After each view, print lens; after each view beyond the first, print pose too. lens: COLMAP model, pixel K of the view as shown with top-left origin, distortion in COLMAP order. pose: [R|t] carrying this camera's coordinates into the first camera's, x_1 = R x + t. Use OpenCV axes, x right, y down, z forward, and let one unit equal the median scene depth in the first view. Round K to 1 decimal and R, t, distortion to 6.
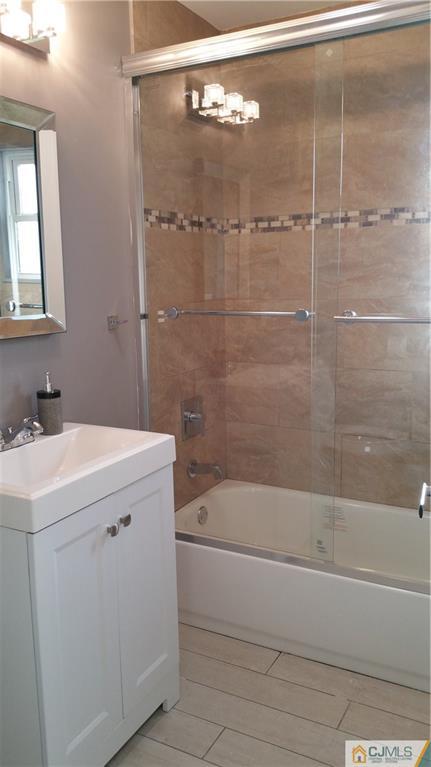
lens RADIAL K [[636.5, 0, 215.4], [0, 636.5, 382.1], [0, 0, 1]] dist [0.007924, -0.015032]
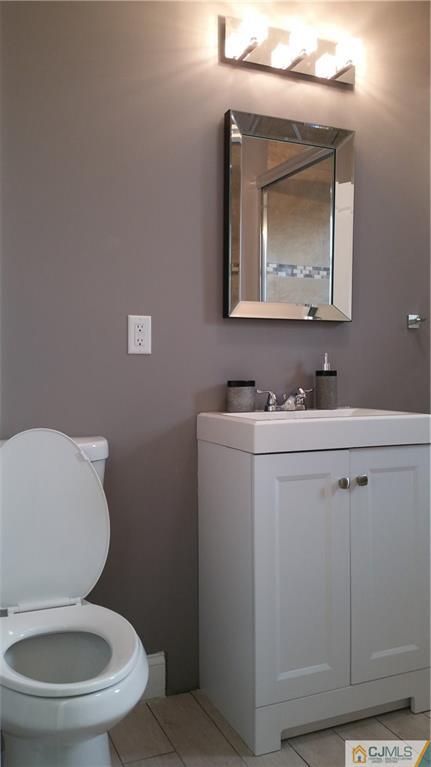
lens RADIAL K [[636.5, 0, 215.0], [0, 636.5, 383.5], [0, 0, 1]] dist [0.007924, -0.015032]
pose [[0.784103, 0.021425, -0.620261, 0.275855], [-0.107924, 0.988884, -0.102274, 0.172240], [0.611175, 0.147134, 0.777700, 0.023034]]
